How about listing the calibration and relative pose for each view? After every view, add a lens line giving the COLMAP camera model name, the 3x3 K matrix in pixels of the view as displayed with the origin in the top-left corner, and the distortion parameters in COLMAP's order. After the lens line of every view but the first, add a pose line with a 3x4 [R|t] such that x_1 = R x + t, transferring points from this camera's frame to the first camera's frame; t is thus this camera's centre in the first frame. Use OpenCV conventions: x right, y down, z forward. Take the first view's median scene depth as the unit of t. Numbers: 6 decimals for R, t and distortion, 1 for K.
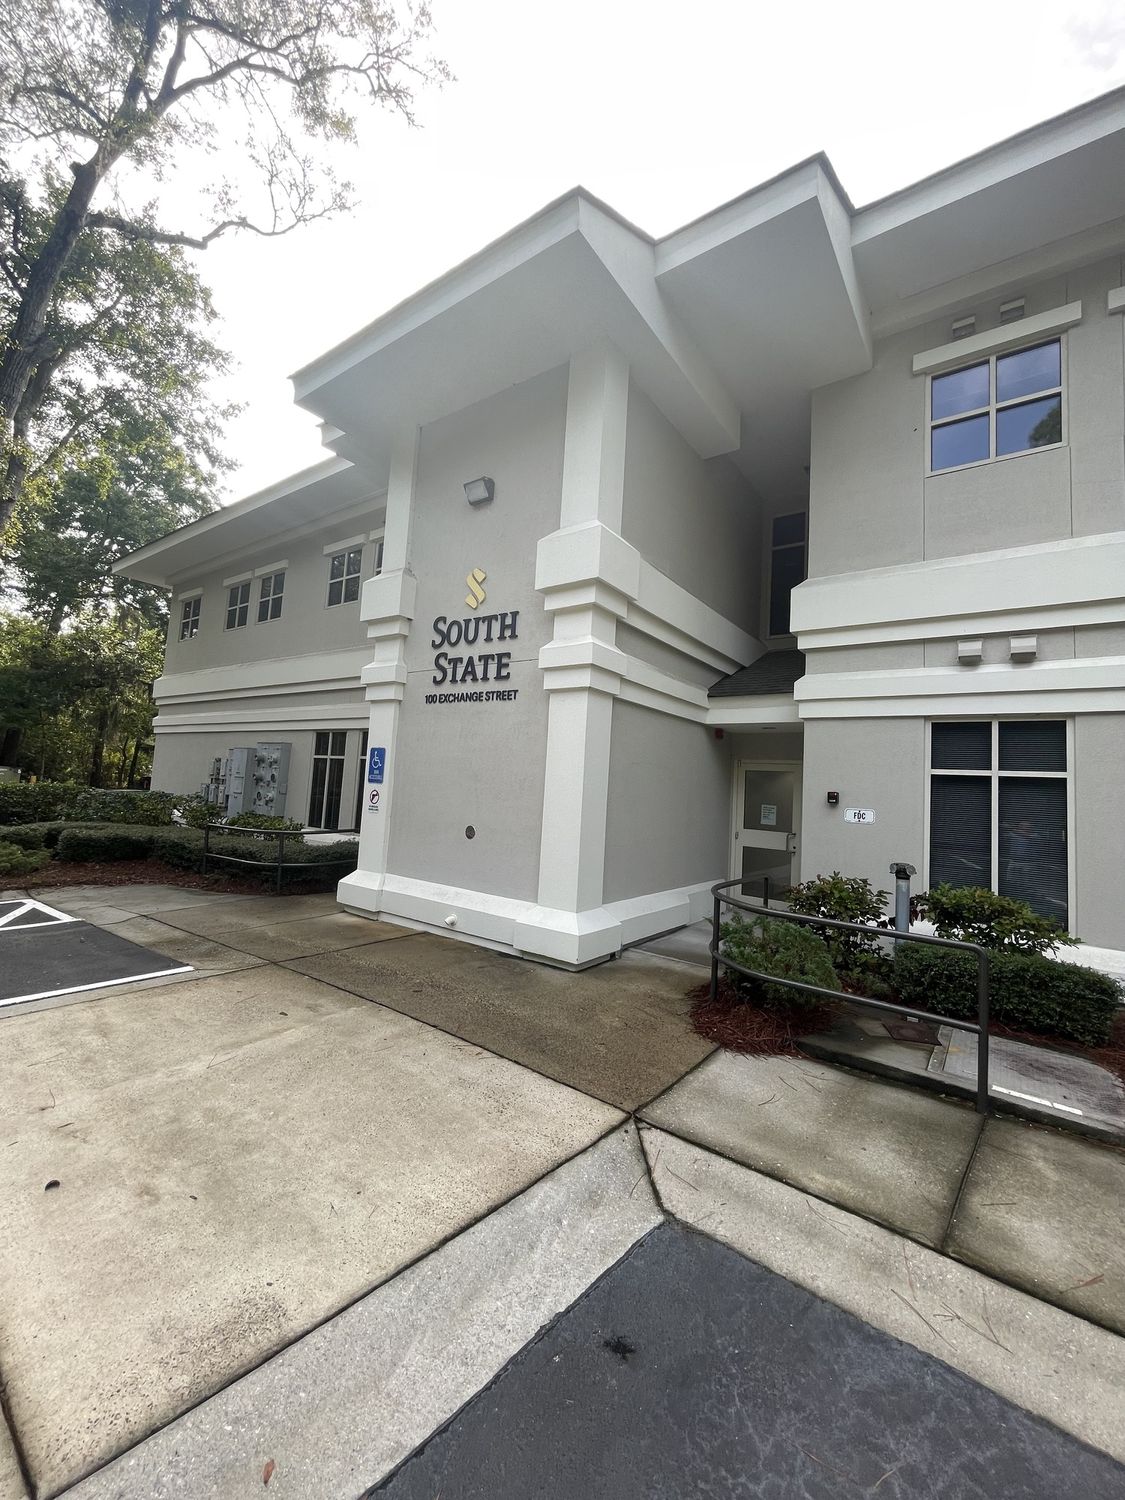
lens RADIAL K [[607.6, 0, 565.2], [0, 607.6, 739.9], [0, 0, 1]] dist [-0.002745, 0.000226]
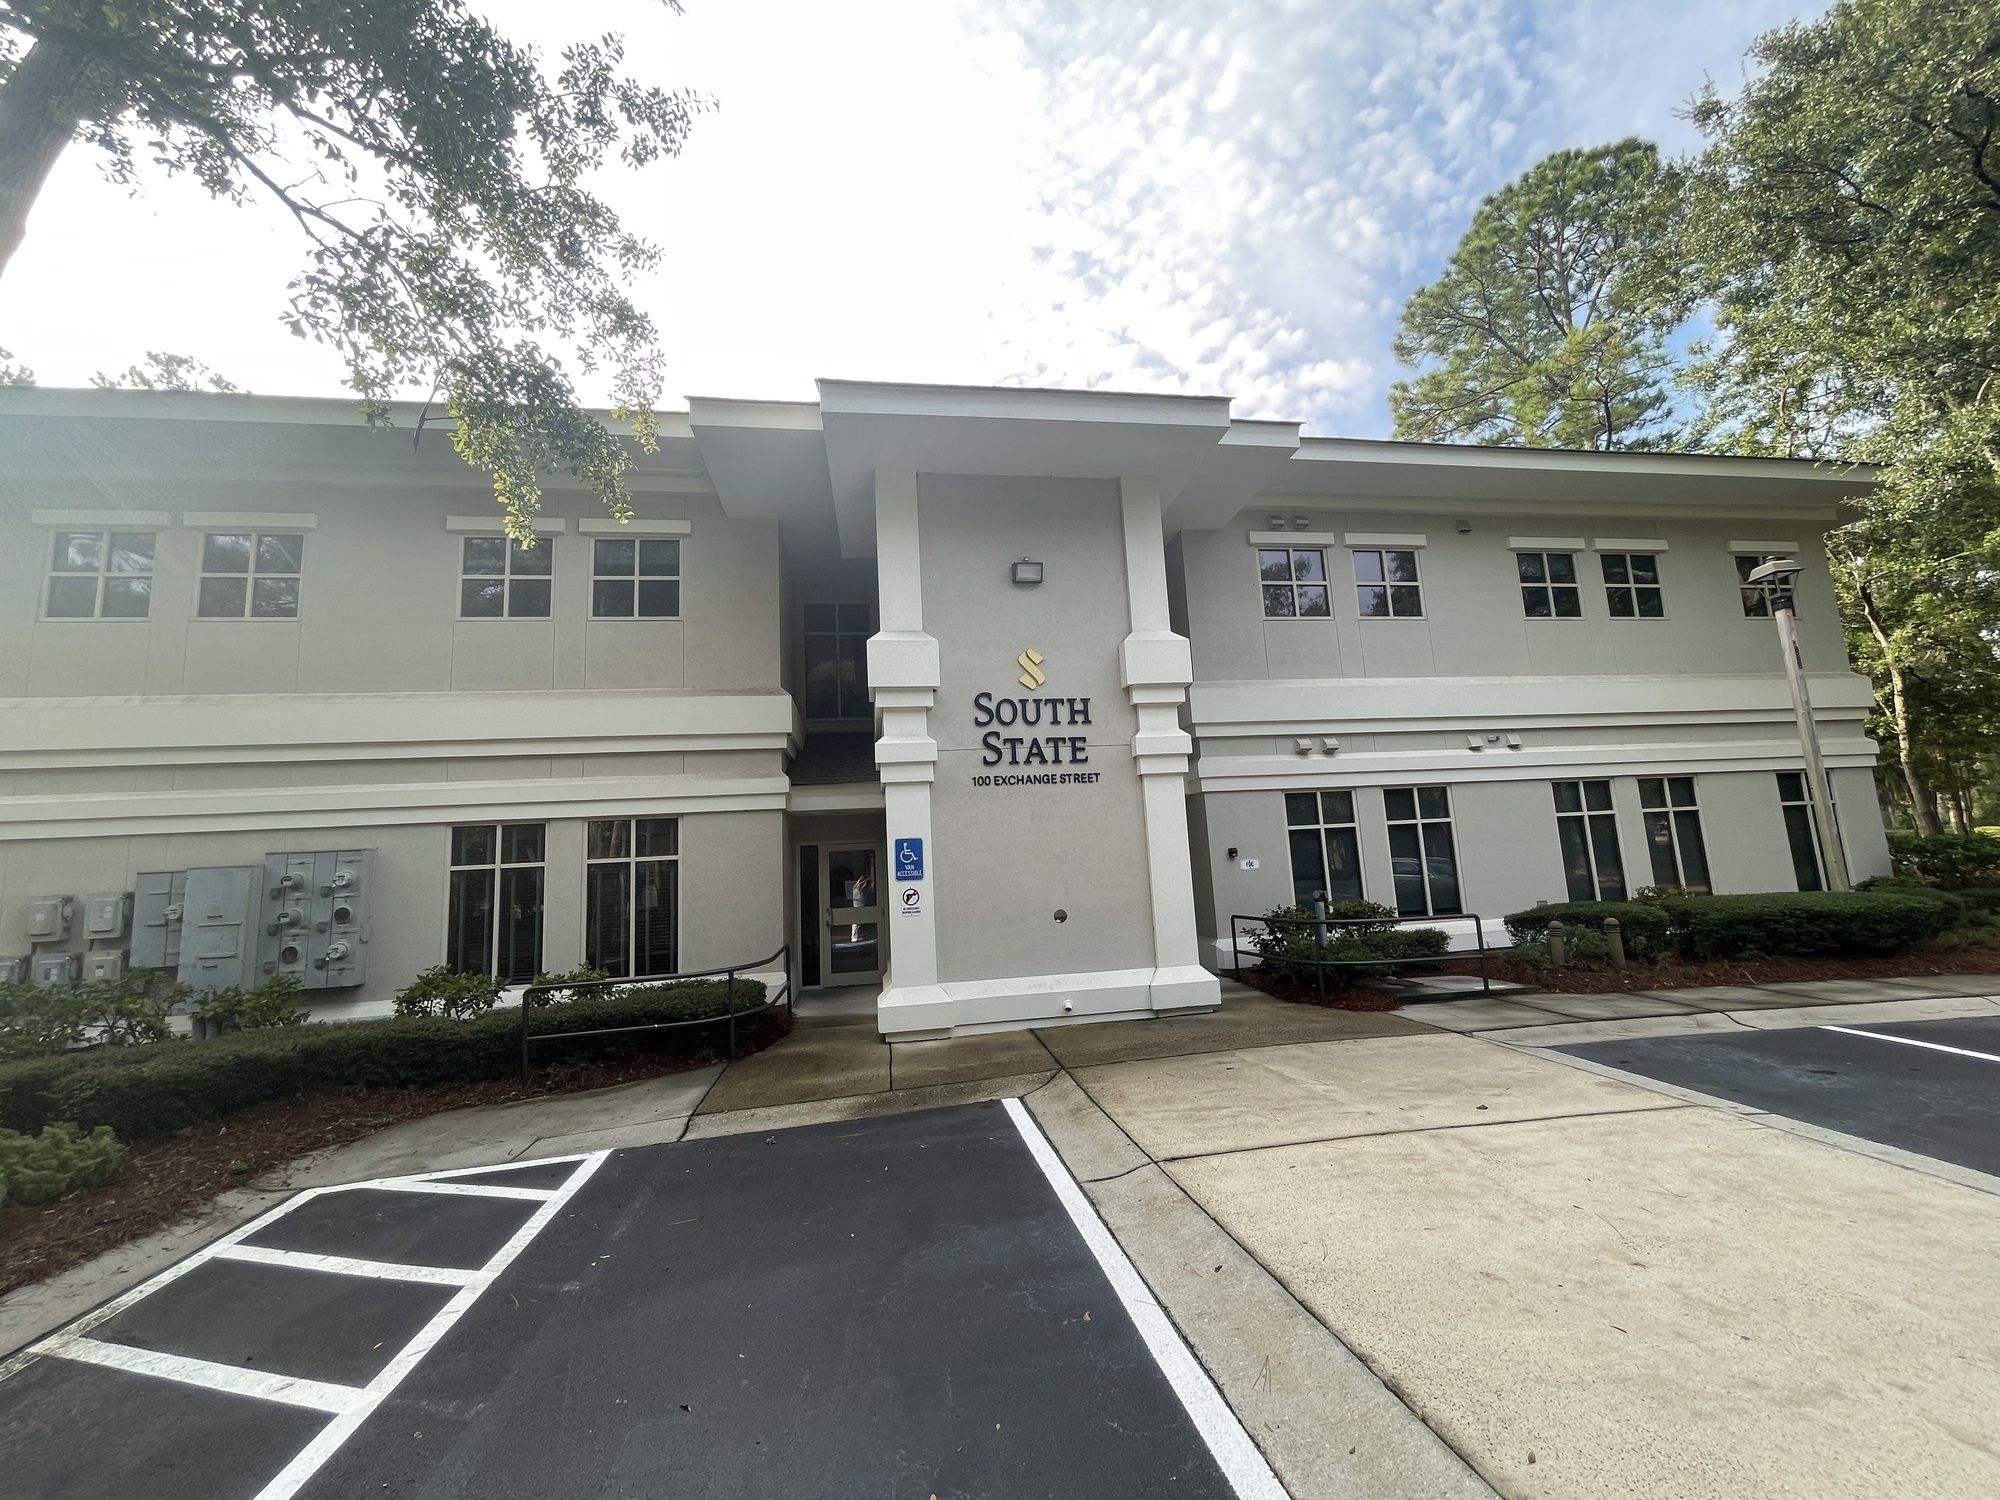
lens RADIAL K [[810.1, 0, 1010.1], [0, 810.1, 751.4], [0, 0, 1]] dist [-0.002745, 0.000226]
pose [[0.697683, 0.009780, 0.716339, -1.139536], [0.035858, 0.998177, -0.048552, -0.054336], [-0.715508, 0.059561, 0.696061, 0.118650]]
